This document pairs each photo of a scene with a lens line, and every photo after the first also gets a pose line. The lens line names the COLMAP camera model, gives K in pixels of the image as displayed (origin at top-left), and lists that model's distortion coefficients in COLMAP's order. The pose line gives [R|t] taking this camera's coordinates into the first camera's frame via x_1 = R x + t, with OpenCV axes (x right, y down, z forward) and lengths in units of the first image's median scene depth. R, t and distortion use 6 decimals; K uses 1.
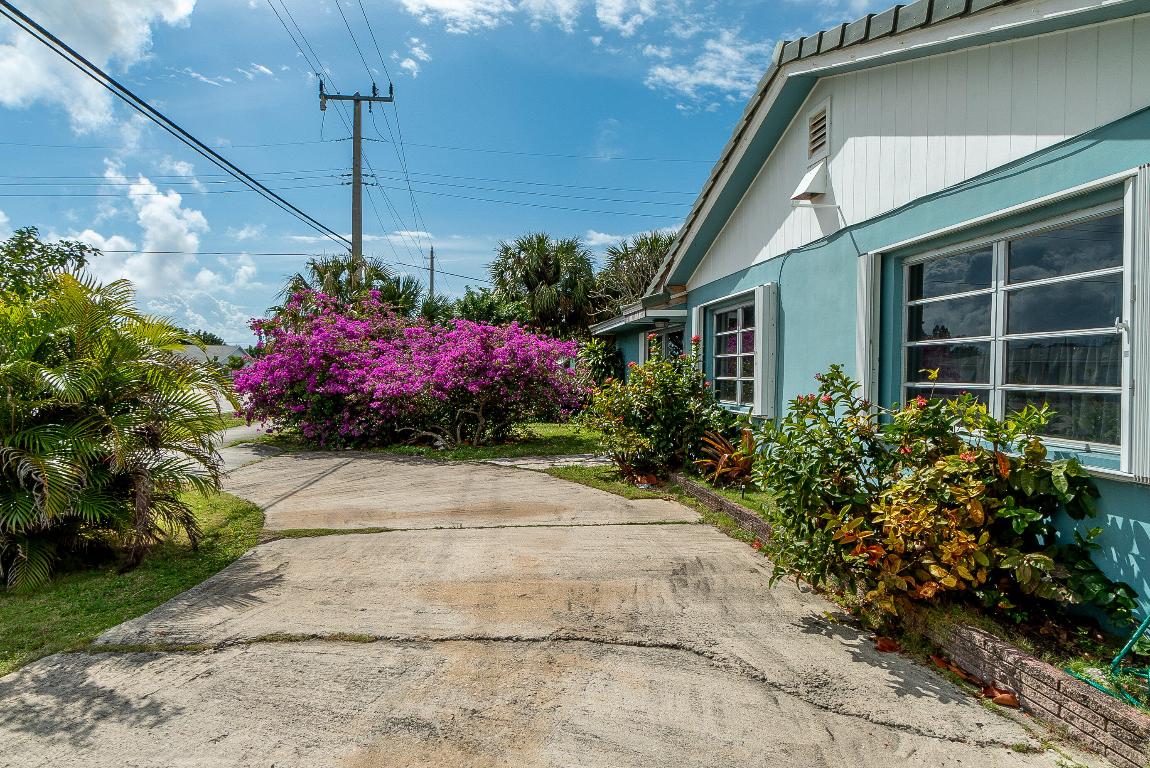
lens RADIAL K [[657.7, 0, 575.6], [0, 657.7, 377.2], [0, 0, 1]] dist [-0.009118, 0.002061]
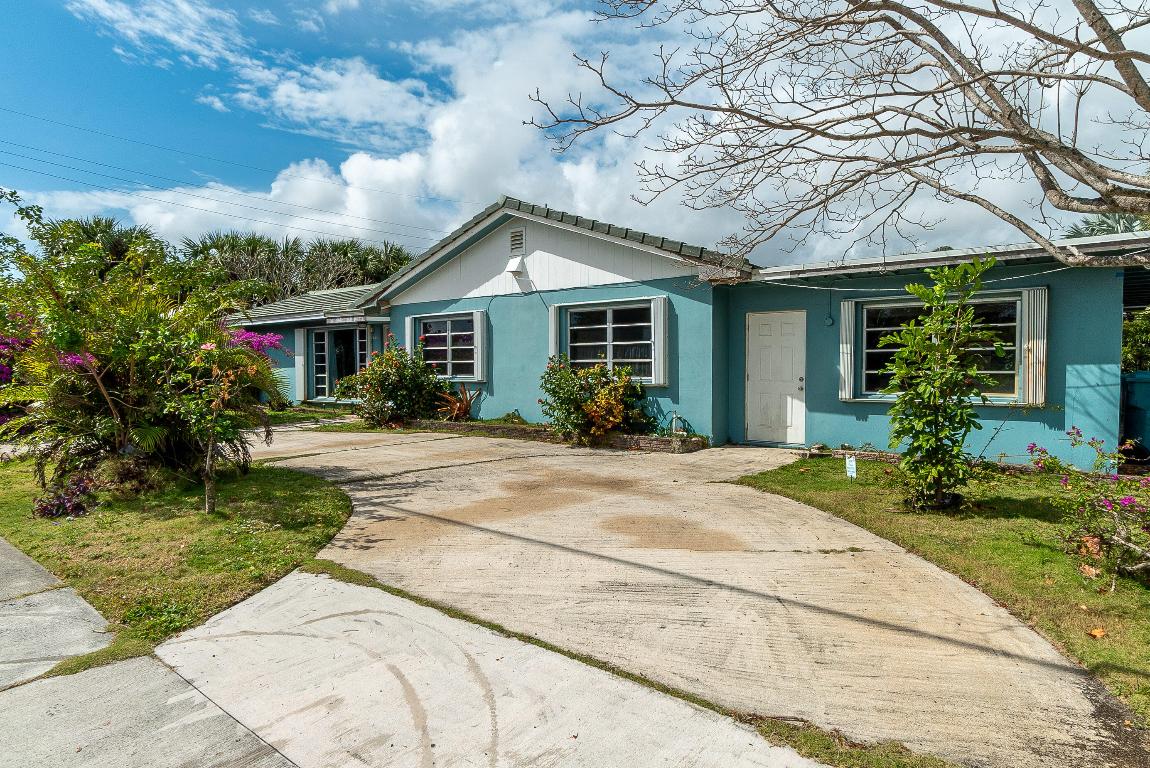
lens RADIAL K [[657.7, 0, 575.1], [0, 657.7, 381.8], [0, 0, 1]] dist [-0.009118, 0.002061]
pose [[0.715380, -0.024601, 0.698303, -0.234572], [0.012039, 0.999666, 0.022884, 0.006082], [-0.698632, -0.007964, 0.715436, -0.149547]]
